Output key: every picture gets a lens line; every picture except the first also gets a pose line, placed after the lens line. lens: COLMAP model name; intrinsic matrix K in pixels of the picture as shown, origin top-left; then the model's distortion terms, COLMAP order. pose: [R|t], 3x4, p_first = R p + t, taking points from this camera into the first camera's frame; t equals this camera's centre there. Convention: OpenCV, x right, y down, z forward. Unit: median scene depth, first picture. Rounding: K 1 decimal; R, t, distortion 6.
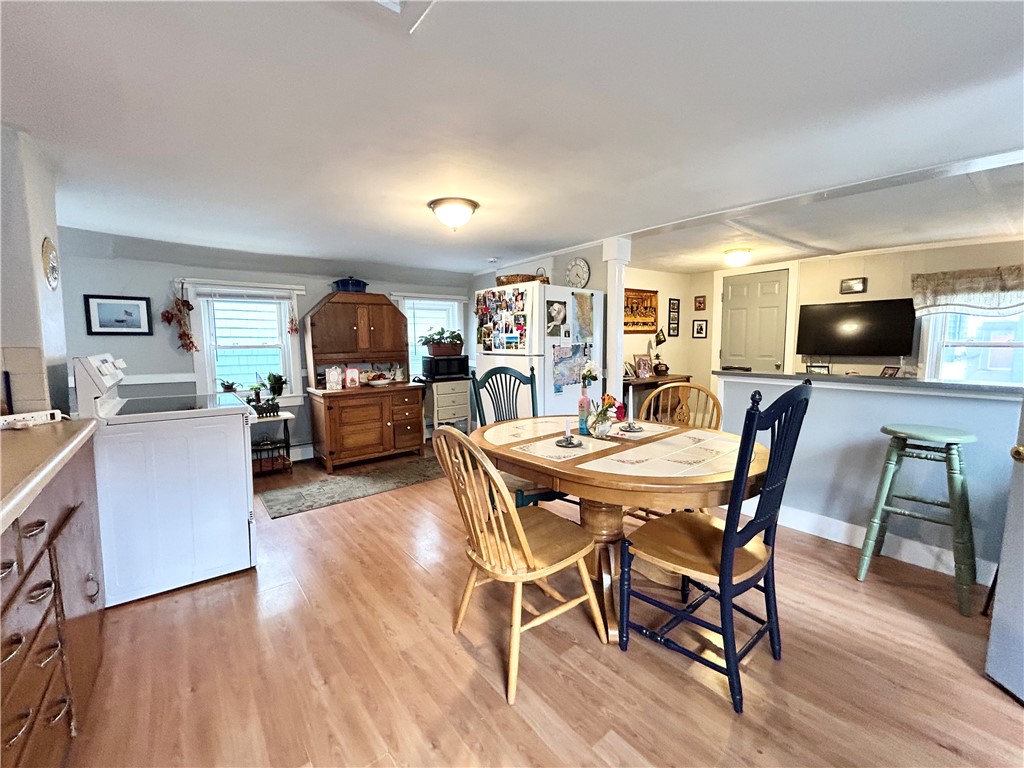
lens RADIAL K [[418.3, 0, 510.2], [0, 418.3, 382.9], [0, 0, 1]] dist [-0.000385, 0.000475]
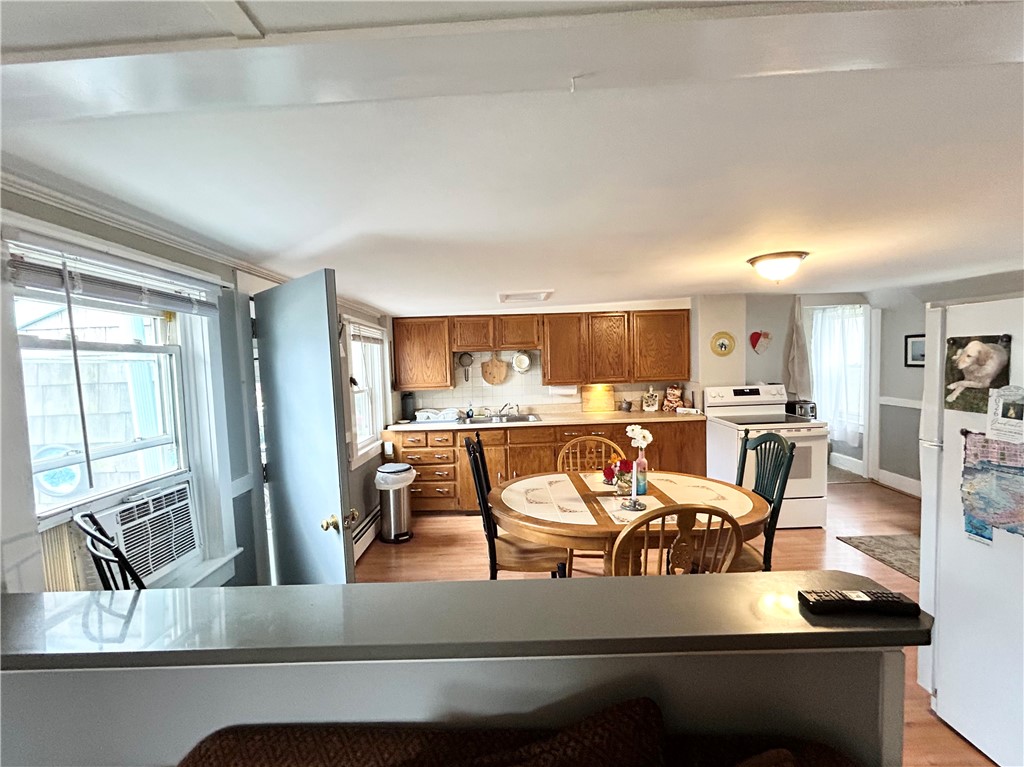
lens RADIAL K [[445.8, 0, 513.4], [0, 445.8, 384.1], [0, 0, 1]] dist [-0.004774, -0.000212]
pose [[-0.610618, 0.071789, -0.788665, 0.802751], [-0.042553, 0.991470, 0.123195, -0.180558], [0.790782, 0.108785, -0.602354, 0.888380]]
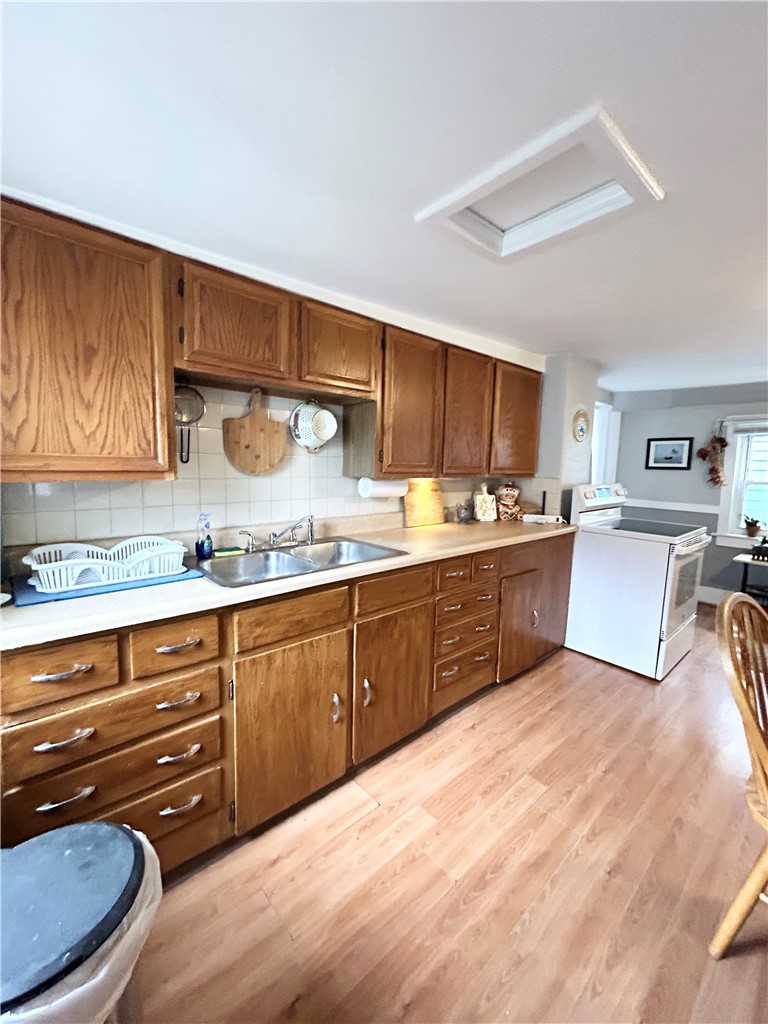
lens RADIAL K [[418.3, 0, 386.8], [0, 418.3, 510.8], [0, 0, 1]] dist [-0.000385, 0.000475]
pose [[0.045947, 0.117147, -0.992051, 0.278735], [-0.117683, 0.986819, 0.111079, -0.031377], [0.991988, 0.111644, 0.059128, 0.106985]]
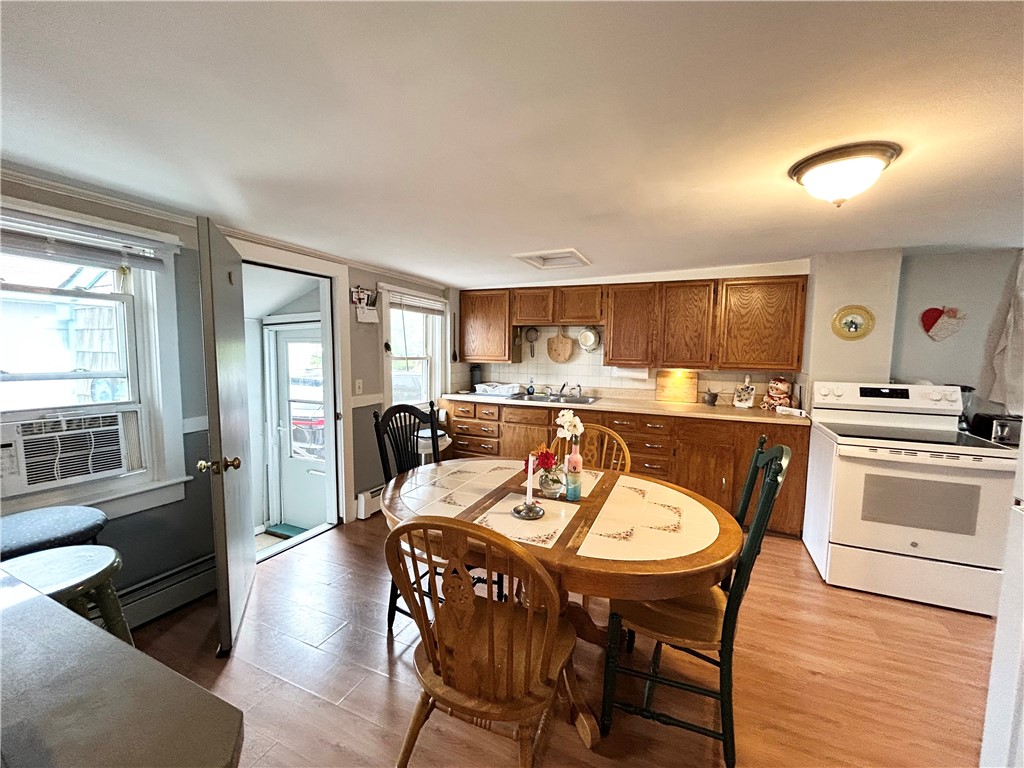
lens RADIAL K [[418.3, 0, 511.0], [0, 418.3, 384.3], [0, 0, 1]] dist [-0.000385, 0.000475]
pose [[-0.885674, 0.036771, -0.462848, 0.419555], [-0.053292, 0.982220, 0.180010, -0.154370], [0.461238, 0.184097, -0.867968, 1.026195]]
